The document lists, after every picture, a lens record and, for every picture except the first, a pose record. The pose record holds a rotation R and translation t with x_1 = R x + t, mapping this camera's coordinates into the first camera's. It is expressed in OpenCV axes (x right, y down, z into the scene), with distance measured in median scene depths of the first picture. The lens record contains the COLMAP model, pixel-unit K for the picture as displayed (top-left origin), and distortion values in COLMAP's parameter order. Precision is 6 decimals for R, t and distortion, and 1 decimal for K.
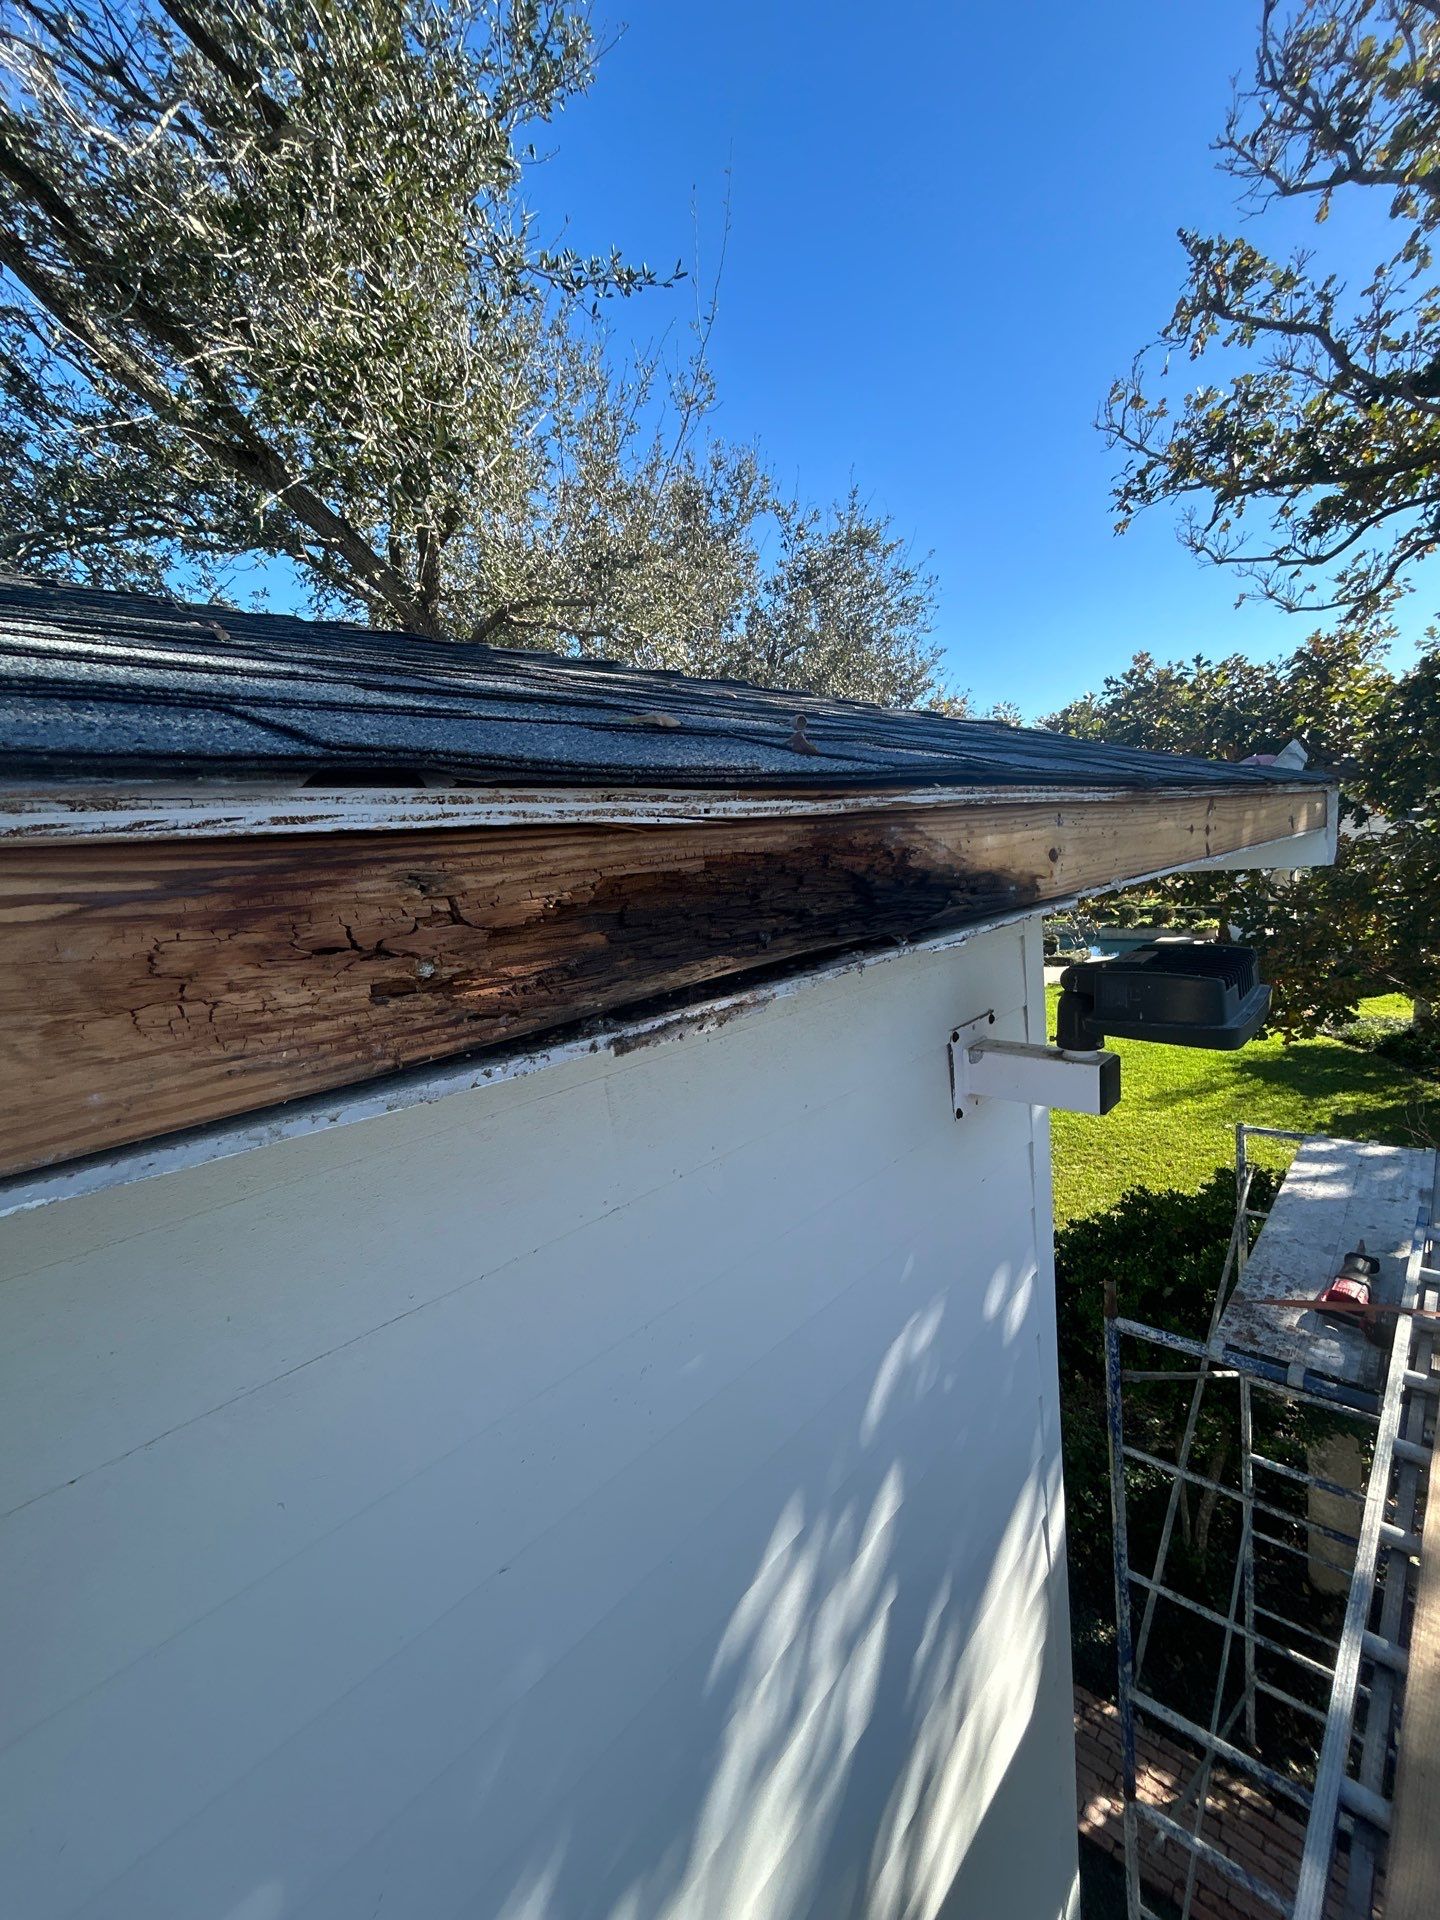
lens RADIAL K [[772.8, 0, 720.0], [0, 772.8, 960.0], [0, 0, 1]] dist [0.011050, -0.000185]
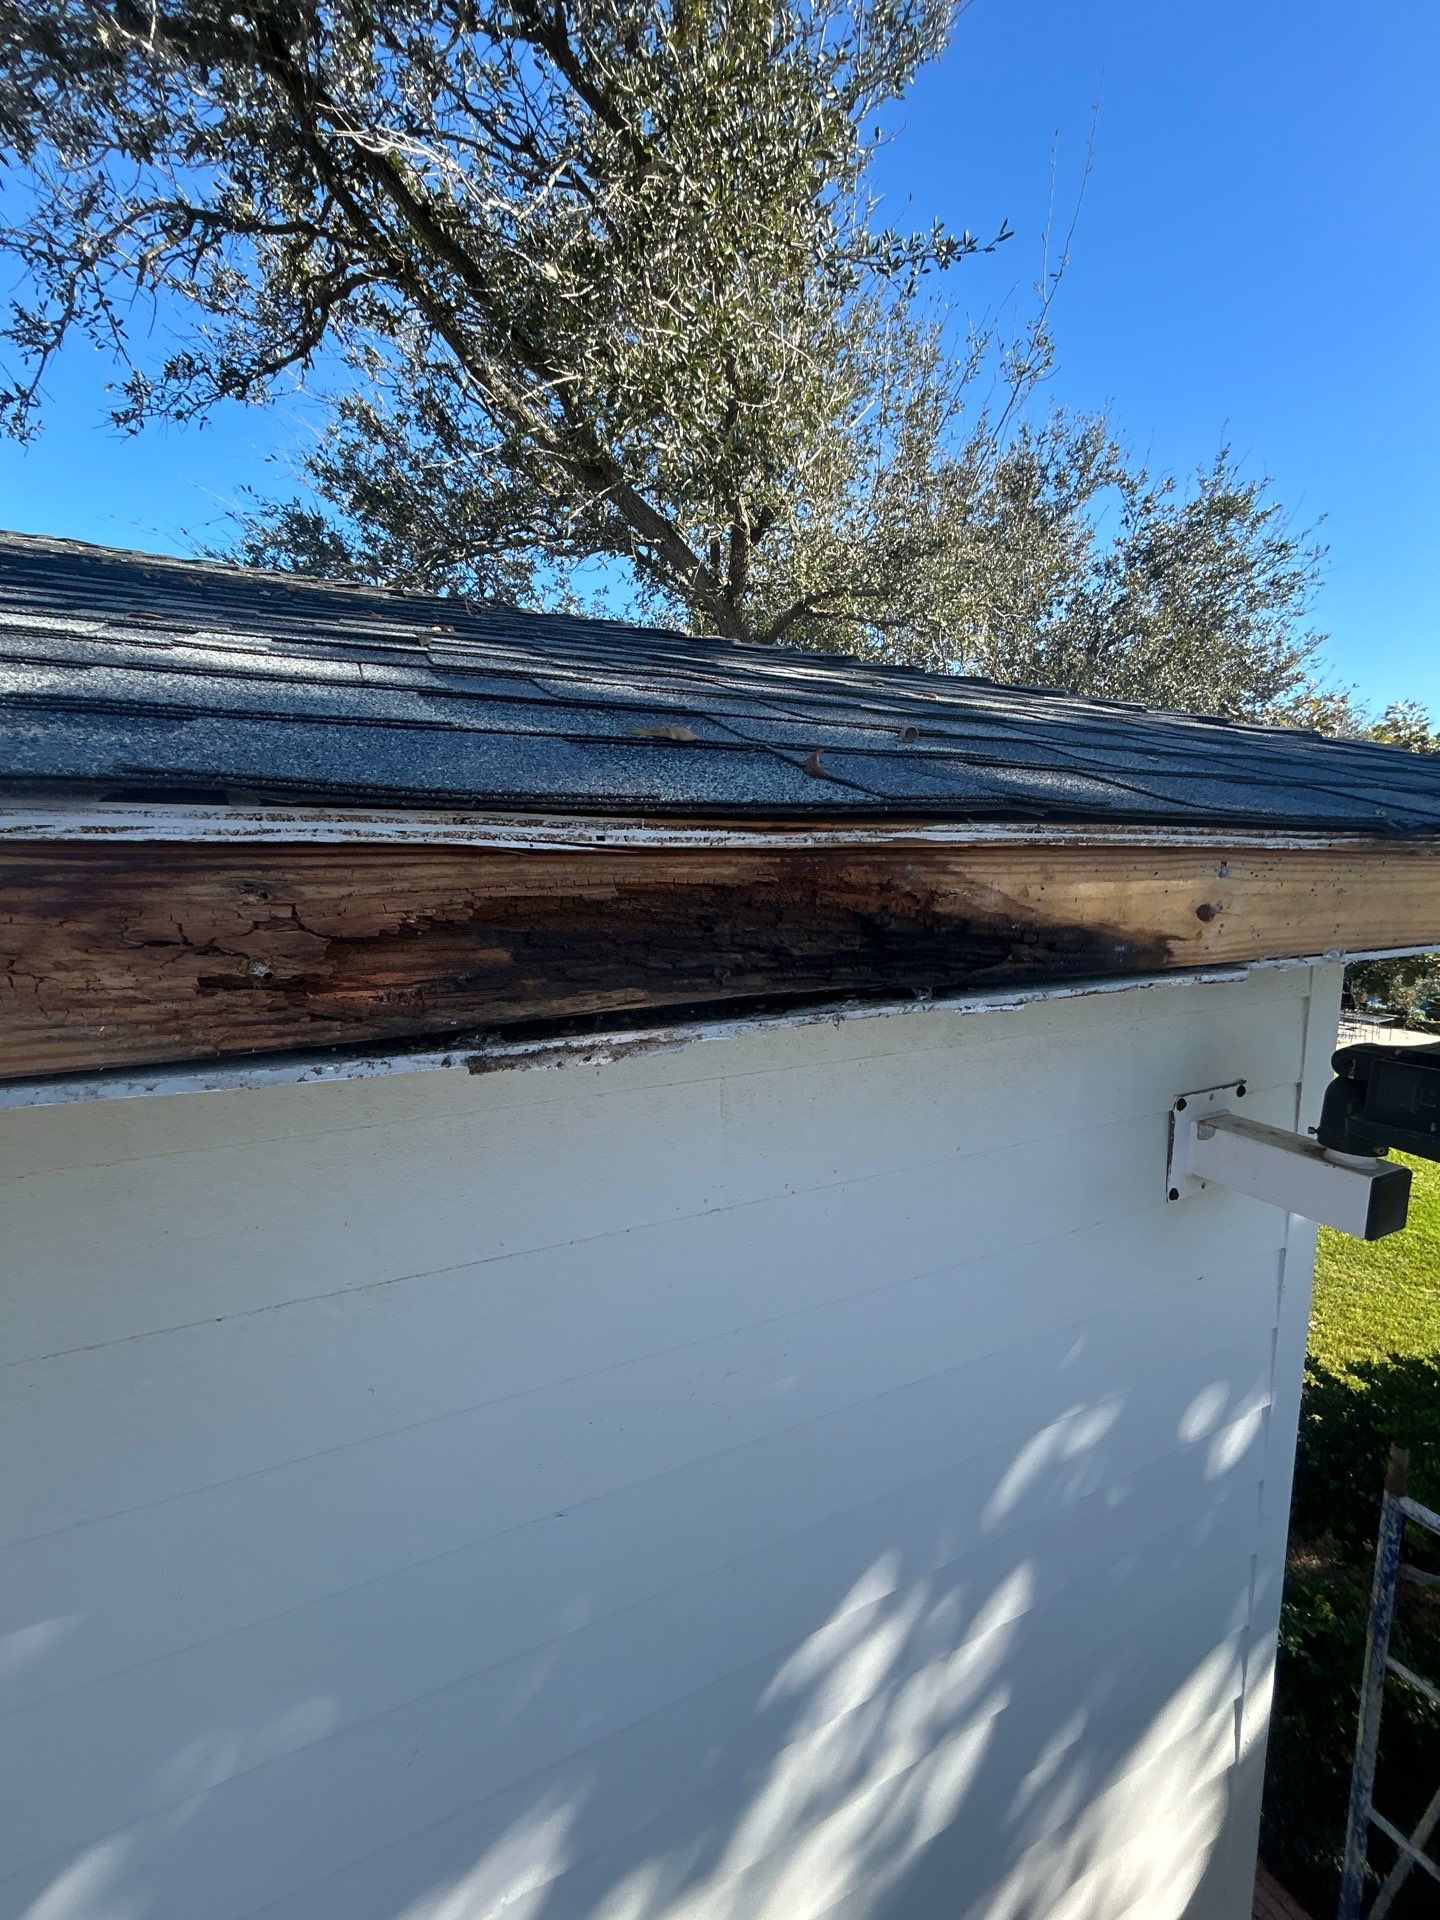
lens RADIAL K [[771.0, 0, 719.5], [0, 771.0, 969.6], [0, 0, 1]] dist [0.003849, -0.000121]
pose [[0.931459, 0.136440, -0.337296, 0.482379], [-0.128735, 0.990647, 0.045219, -0.097639], [0.340312, 0.001302, 0.940312, 0.159254]]
